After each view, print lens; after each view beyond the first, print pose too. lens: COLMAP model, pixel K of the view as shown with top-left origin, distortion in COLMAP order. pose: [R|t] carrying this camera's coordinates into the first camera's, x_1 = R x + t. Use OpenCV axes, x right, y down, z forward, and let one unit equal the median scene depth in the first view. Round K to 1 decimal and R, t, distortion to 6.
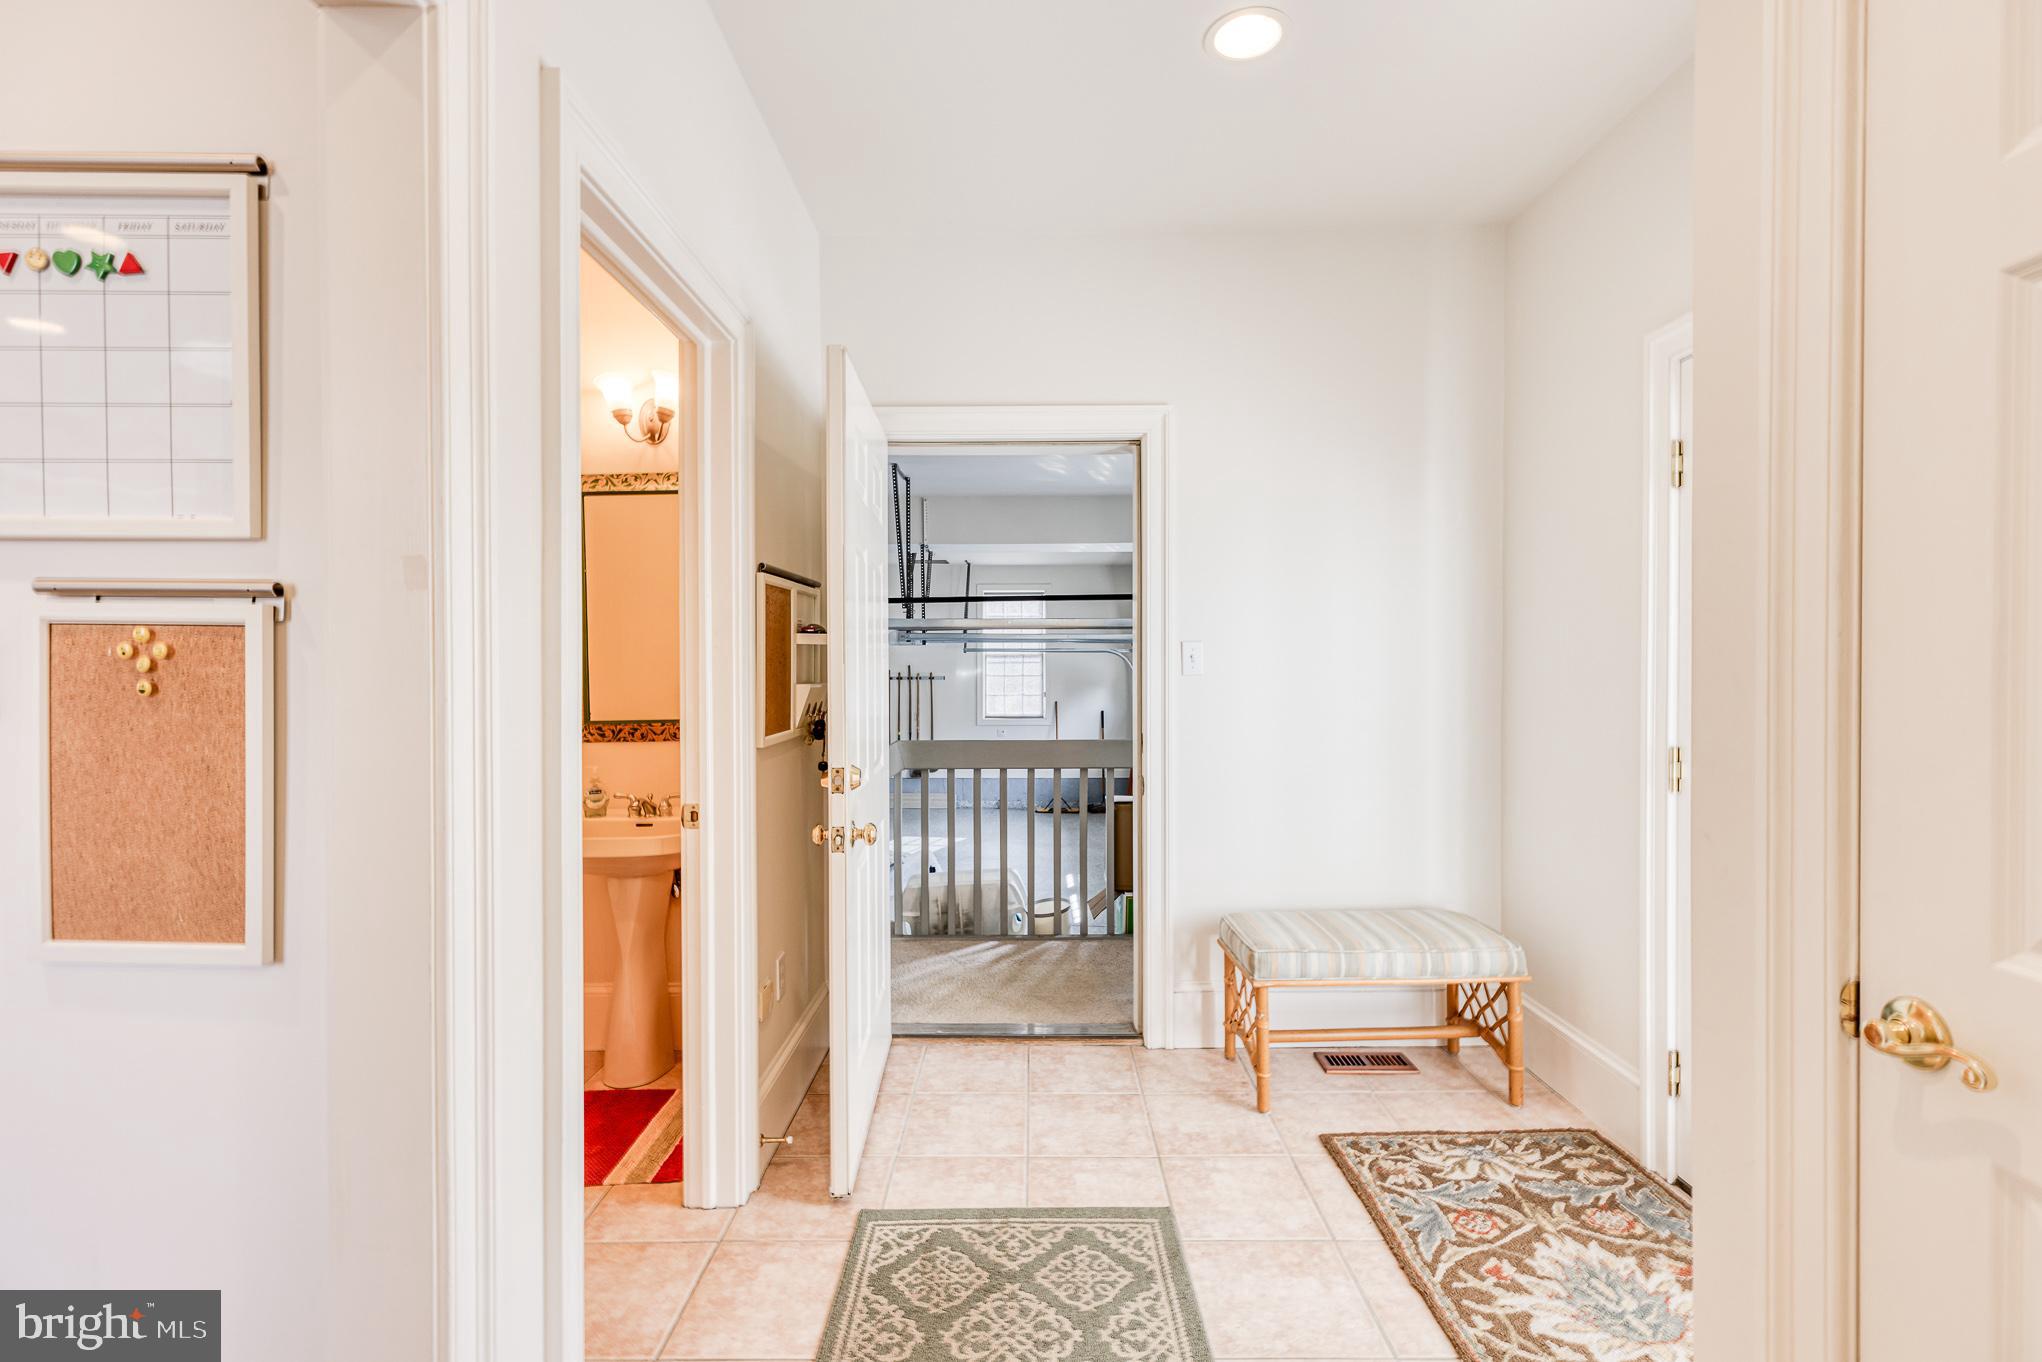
lens RADIAL K [[906.7, 0, 1025.9], [0, 906.7, 675.7], [0, 0, 1]] dist [0.004991, 0.000126]
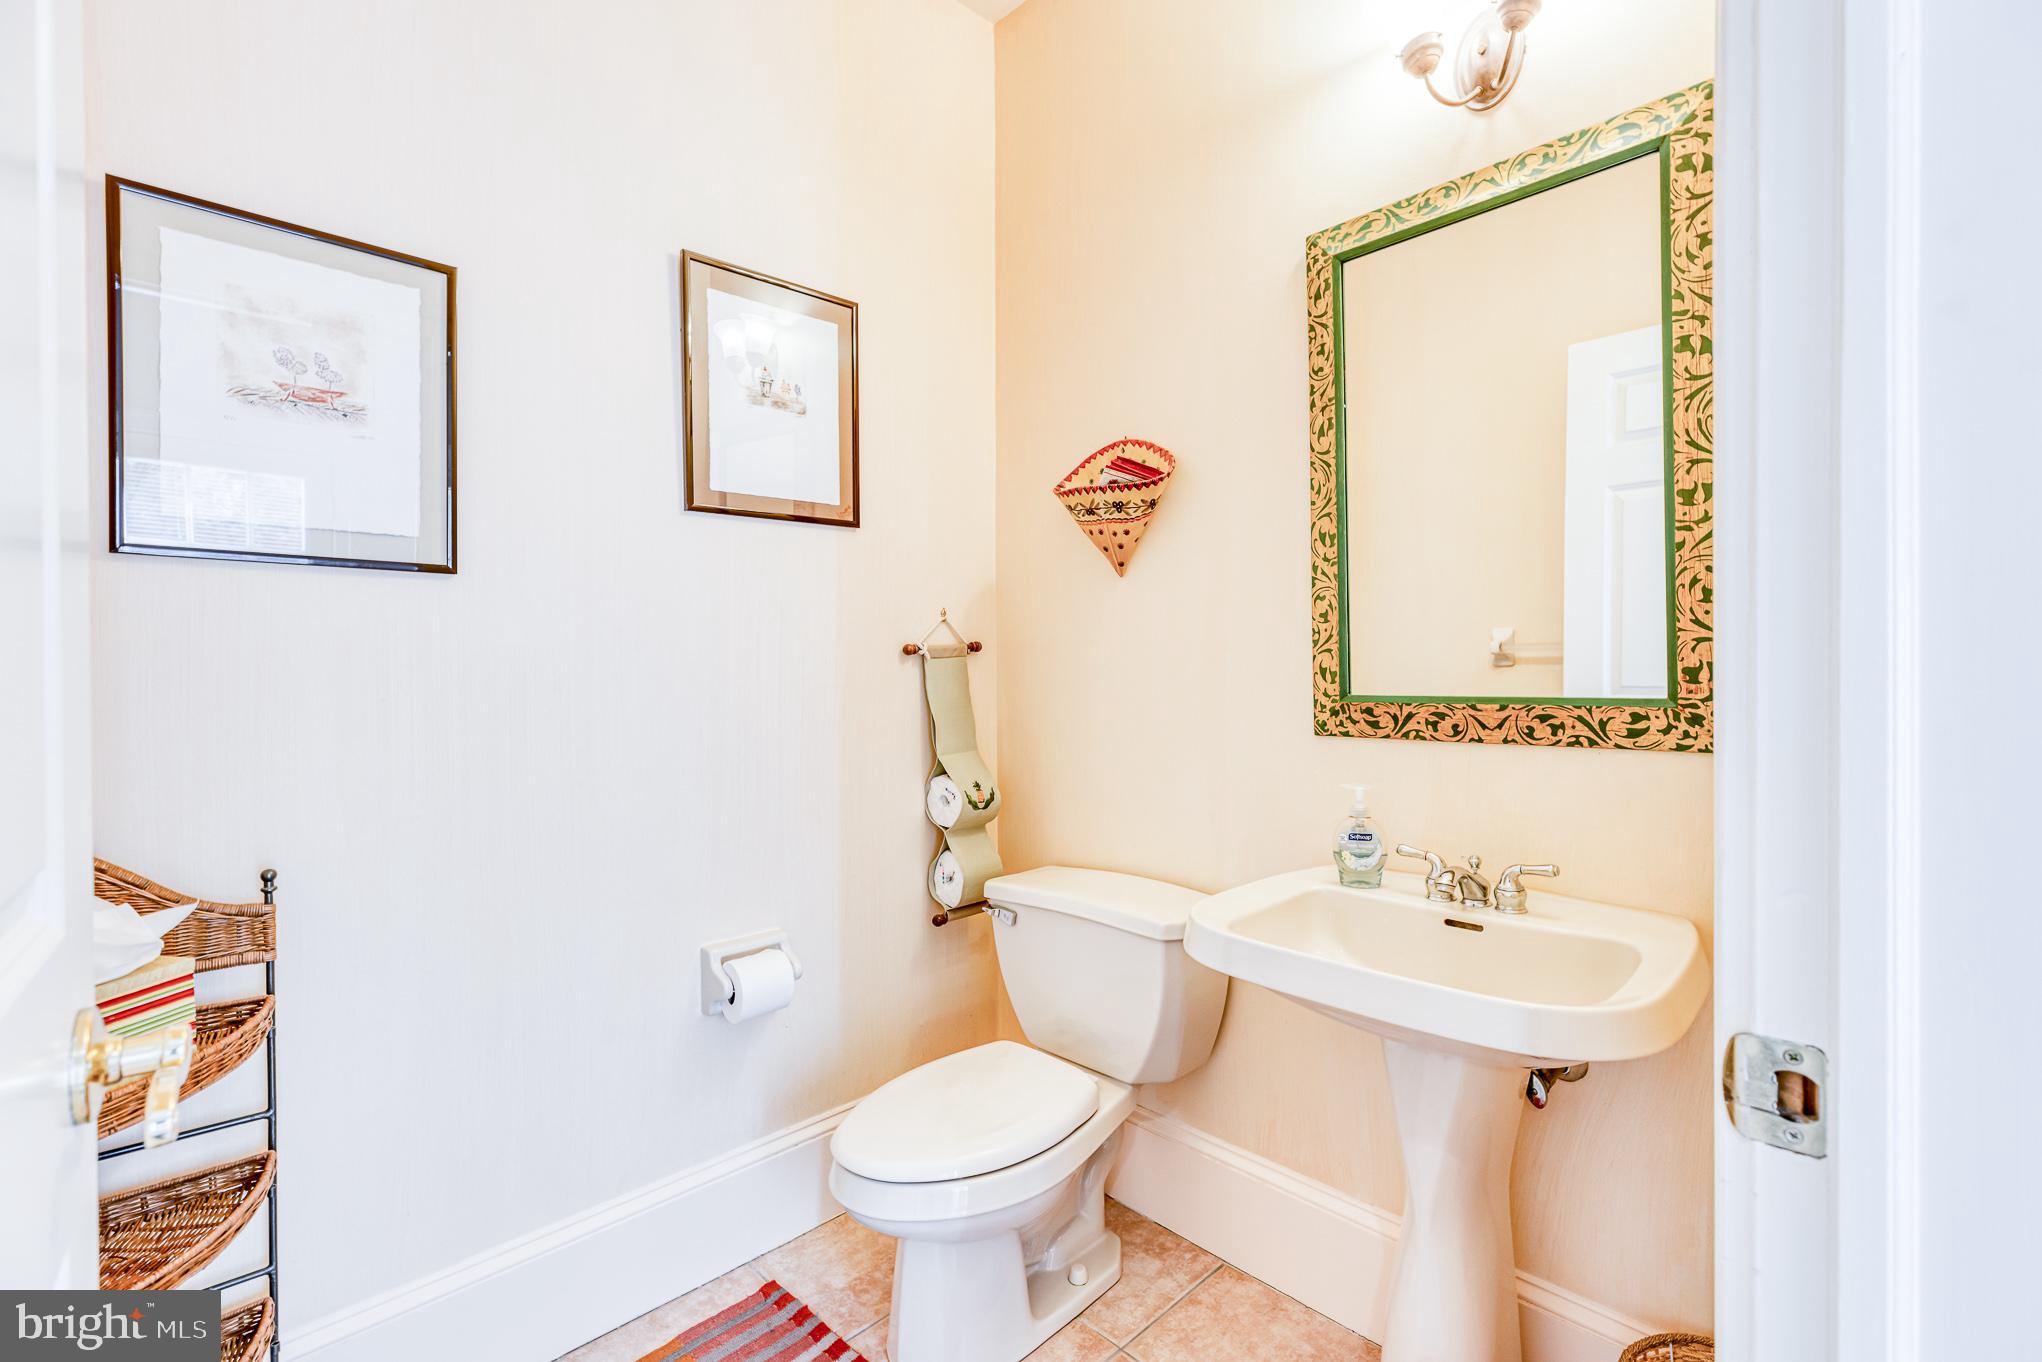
lens RADIAL K [[906.7, 0, 1024.5], [0, 906.7, 671.3], [0, 0, 1]] dist [0.004991, 0.000126]
pose [[0.702446, 0.006030, -0.711712, -0.246040], [-0.008197, 0.999966, 0.000382, 0.037604], [0.711690, 0.005566, 0.702472, 0.511058]]
